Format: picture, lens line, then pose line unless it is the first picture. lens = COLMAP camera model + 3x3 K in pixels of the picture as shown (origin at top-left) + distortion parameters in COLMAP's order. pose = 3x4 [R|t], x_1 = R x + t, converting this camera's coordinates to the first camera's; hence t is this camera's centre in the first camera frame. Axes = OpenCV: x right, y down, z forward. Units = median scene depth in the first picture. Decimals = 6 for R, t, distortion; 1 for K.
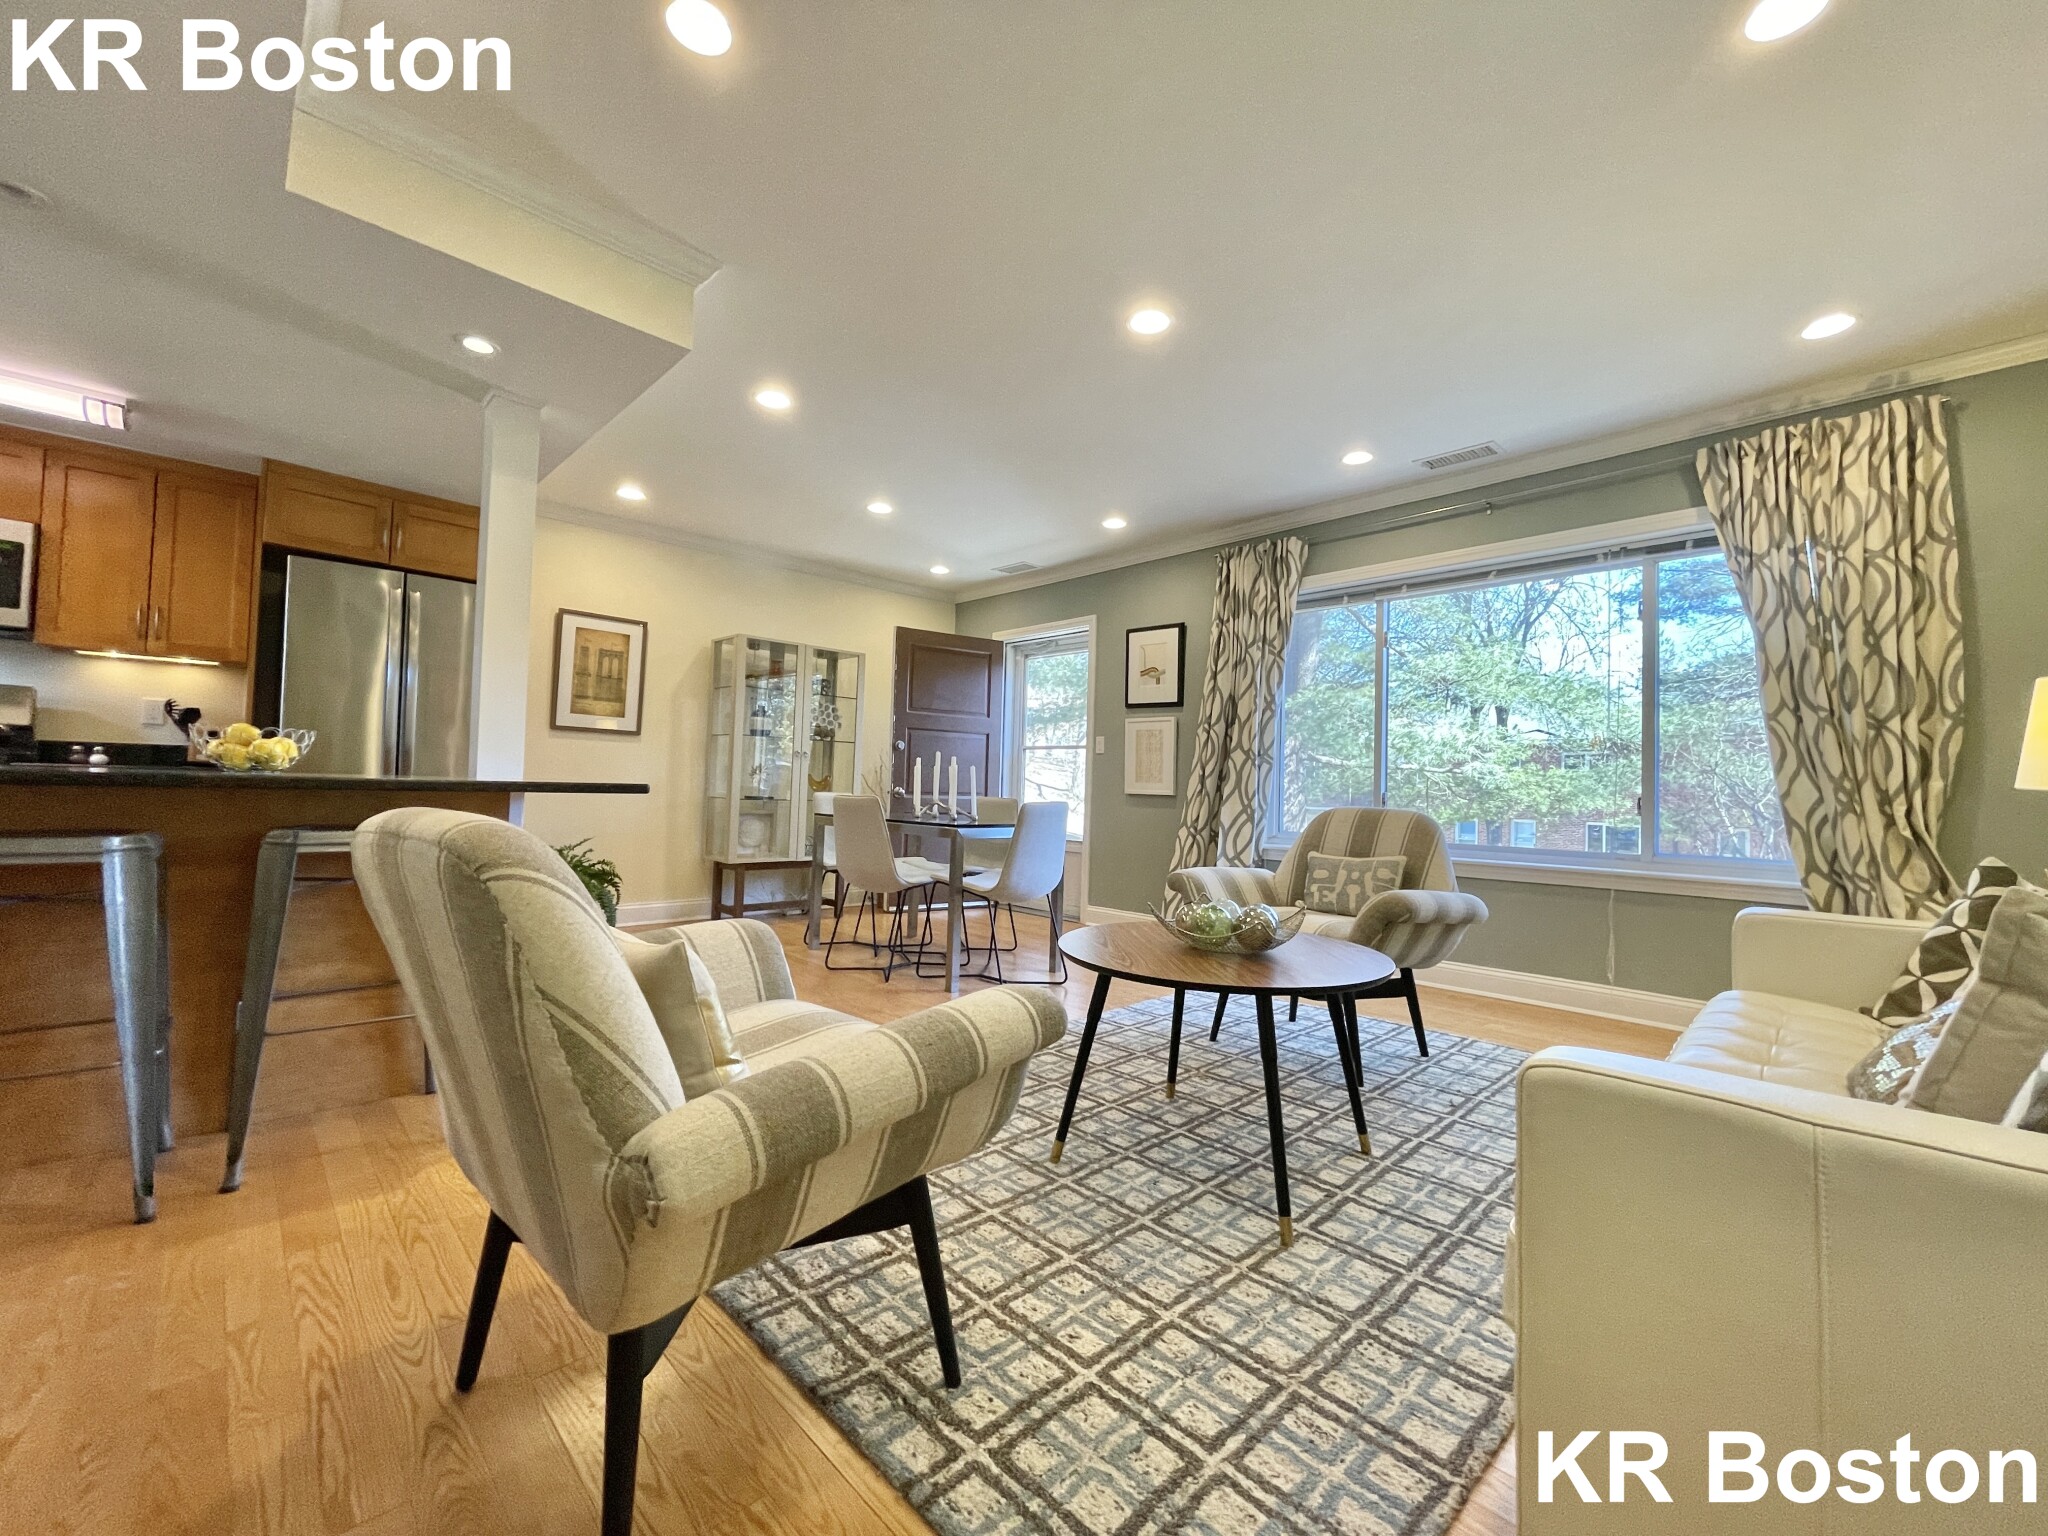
lens RADIAL K [[832.5, 0, 1025.5], [0, 832.5, 766.2], [0, 0, 1]] dist [0.001109, -0.001631]
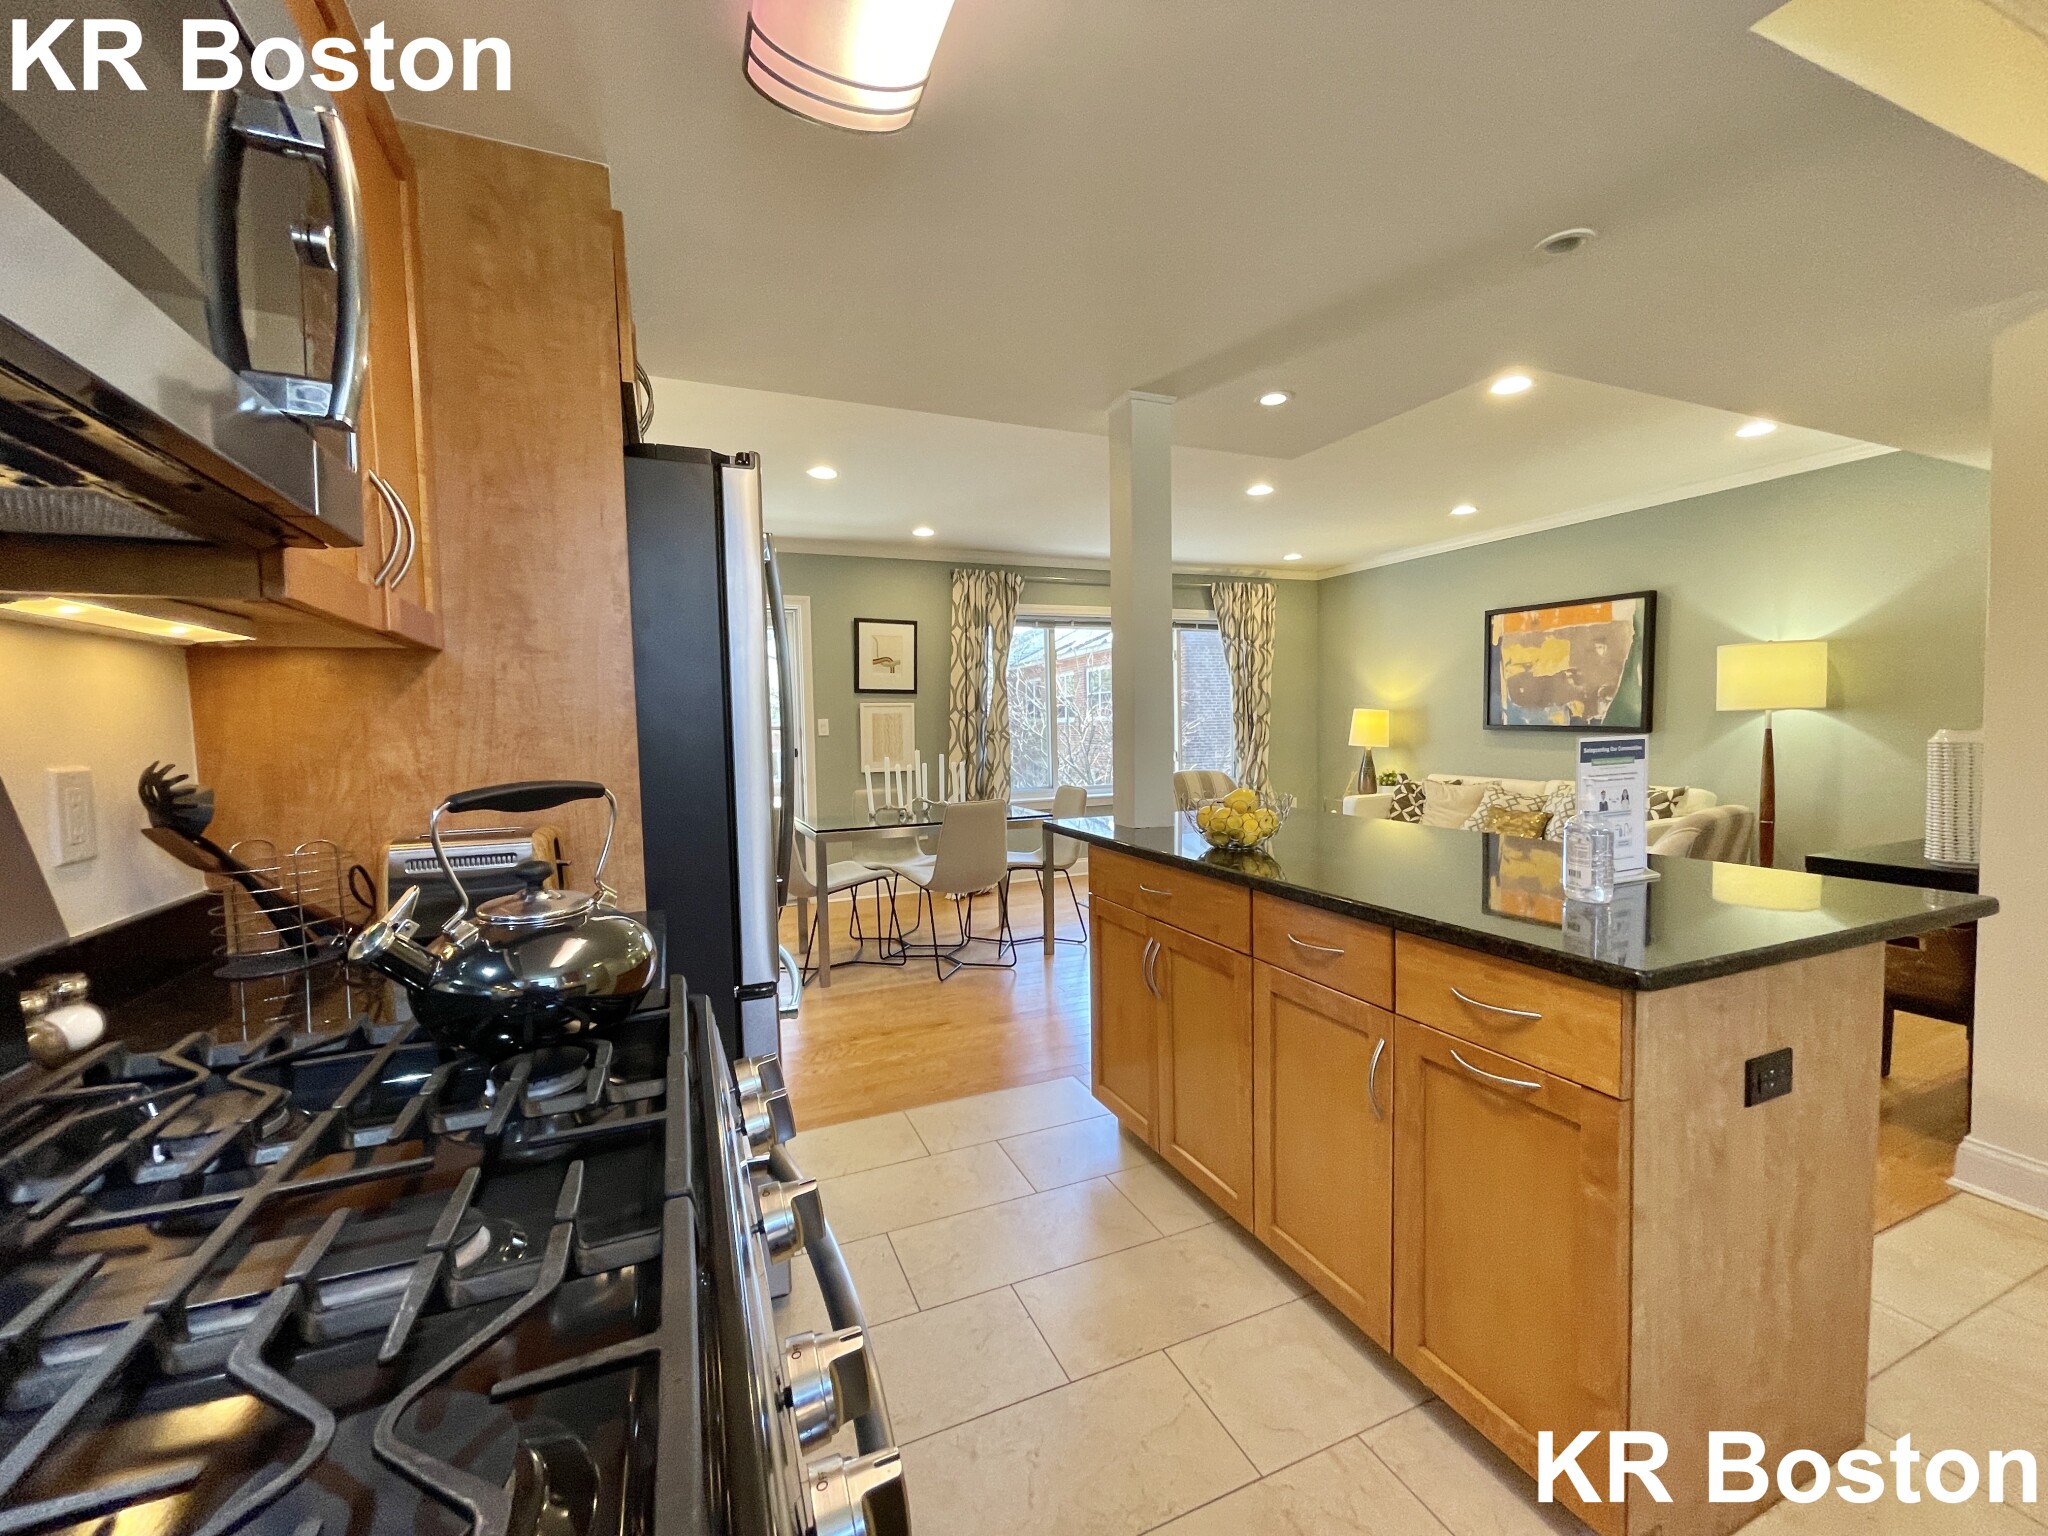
lens RADIAL K [[832.5, 0, 1022.2], [0, 832.5, 770.2], [0, 0, 1]] dist [0.001109, -0.001631]
pose [[0.361552, -0.090693, 0.927931, -1.186881], [0.007042, 0.995495, 0.094552, -0.104005], [-0.932325, -0.027651, 0.360562, 0.613760]]
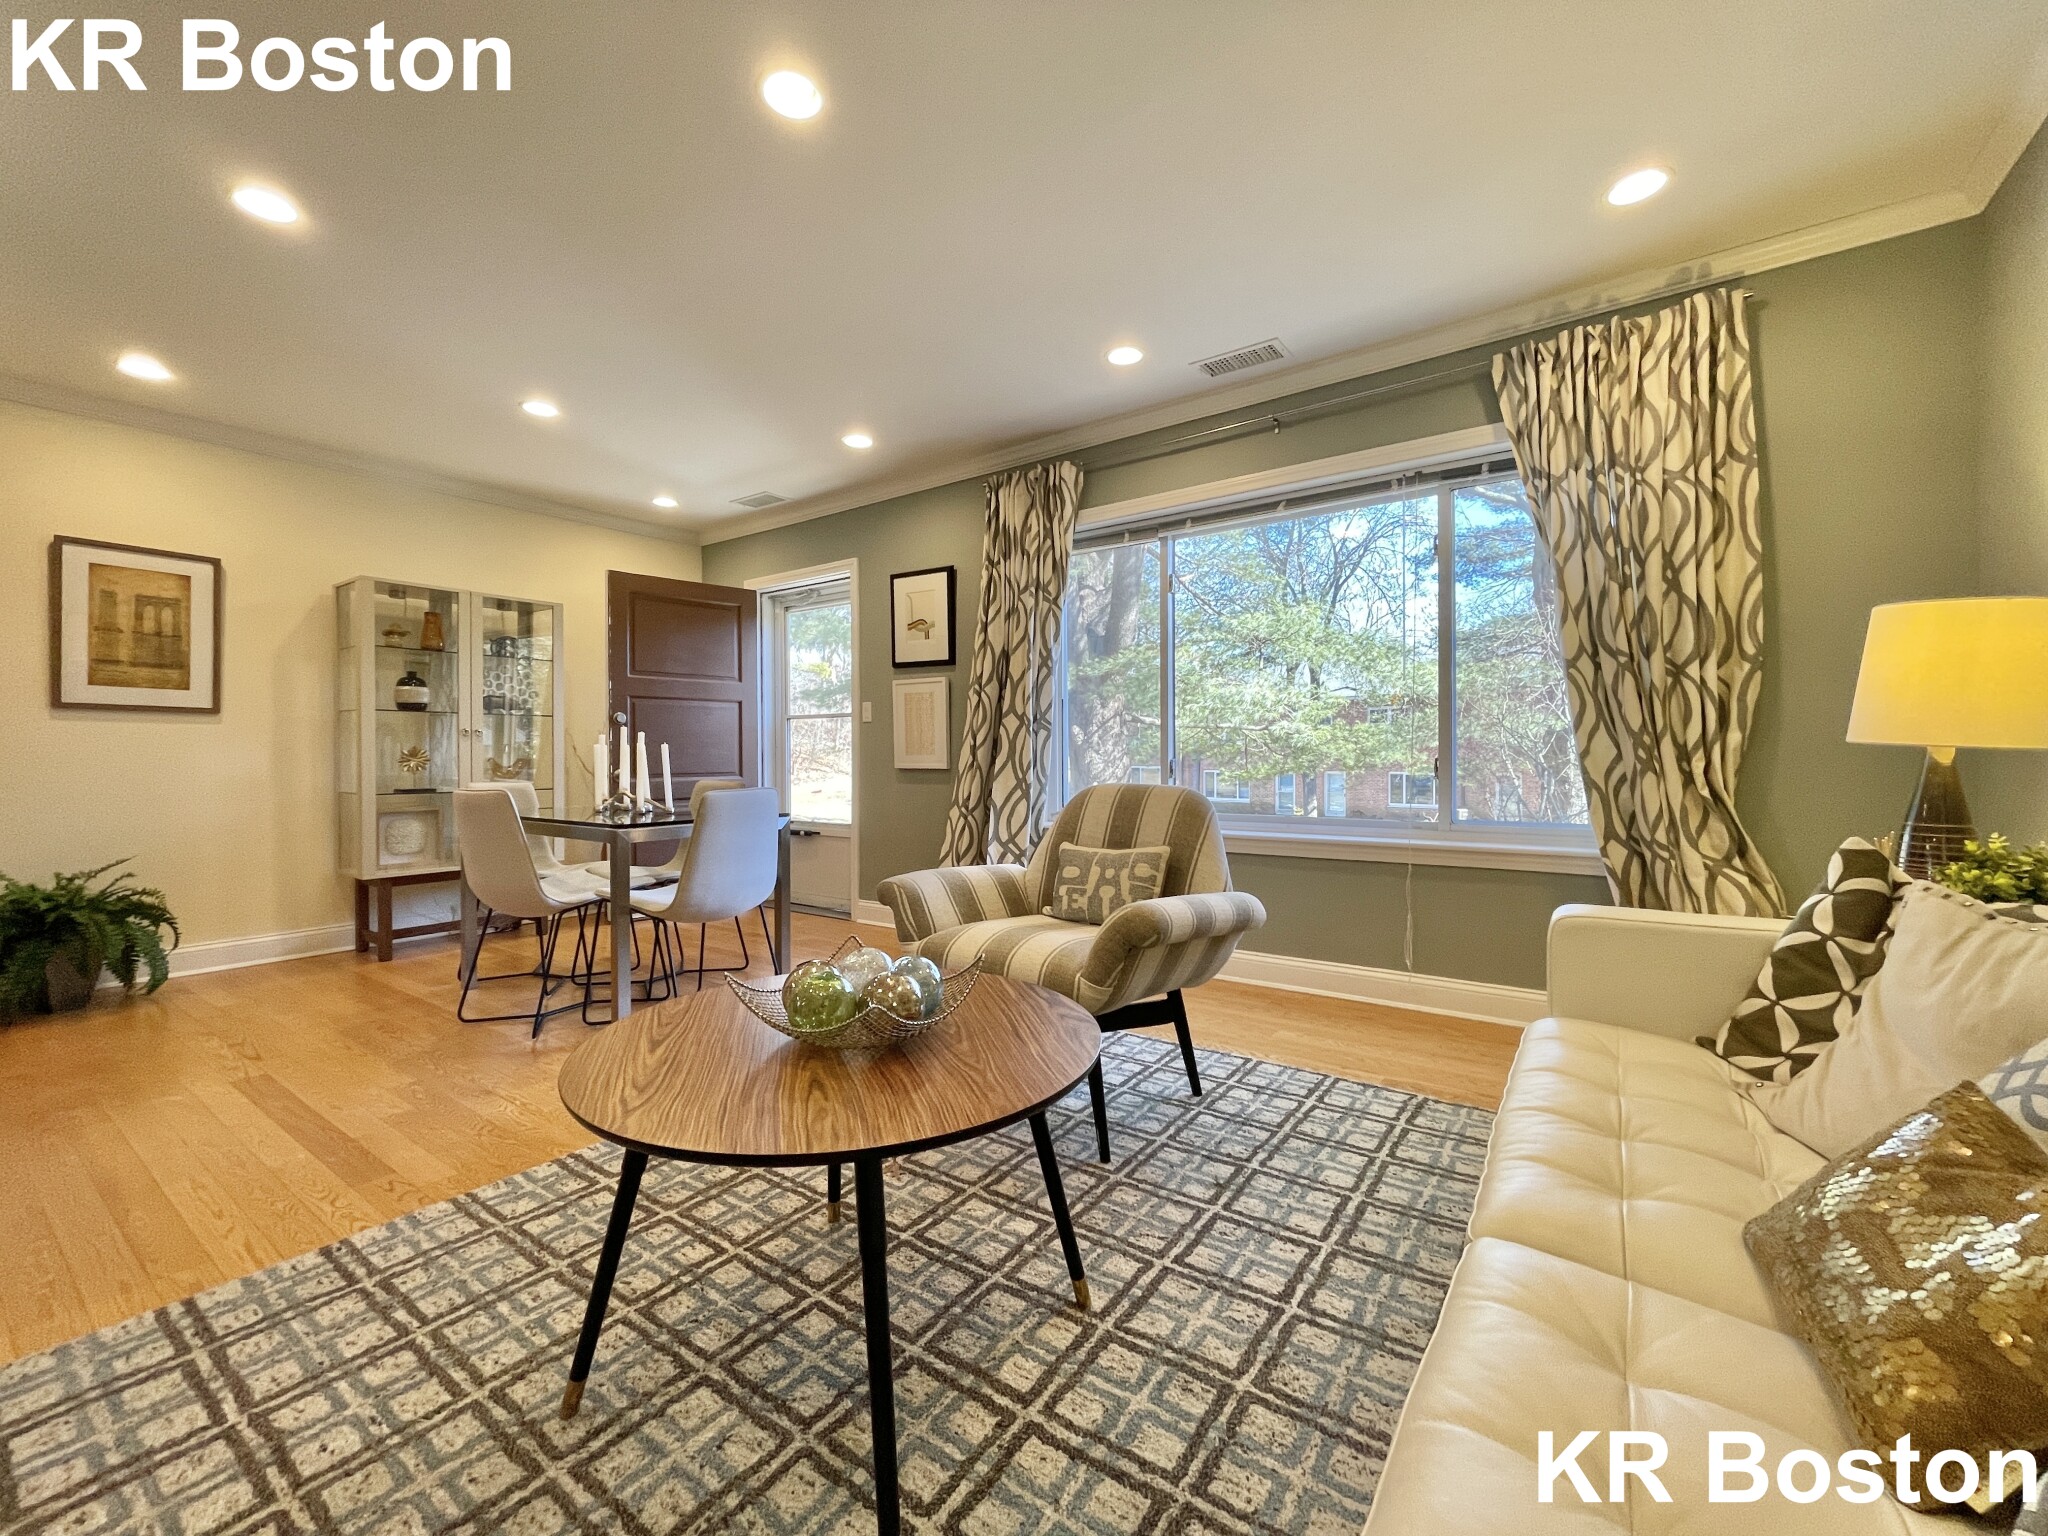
lens RADIAL K [[832.5, 0, 1025.7], [0, 832.5, 763.9], [0, 0, 1]] dist [0.001109, -0.001631]
pose [[0.983261, -0.033904, 0.179022, 0.145623], [0.026985, 0.998797, 0.040945, -0.004568], [-0.180195, -0.035428, 0.982993, 0.201024]]
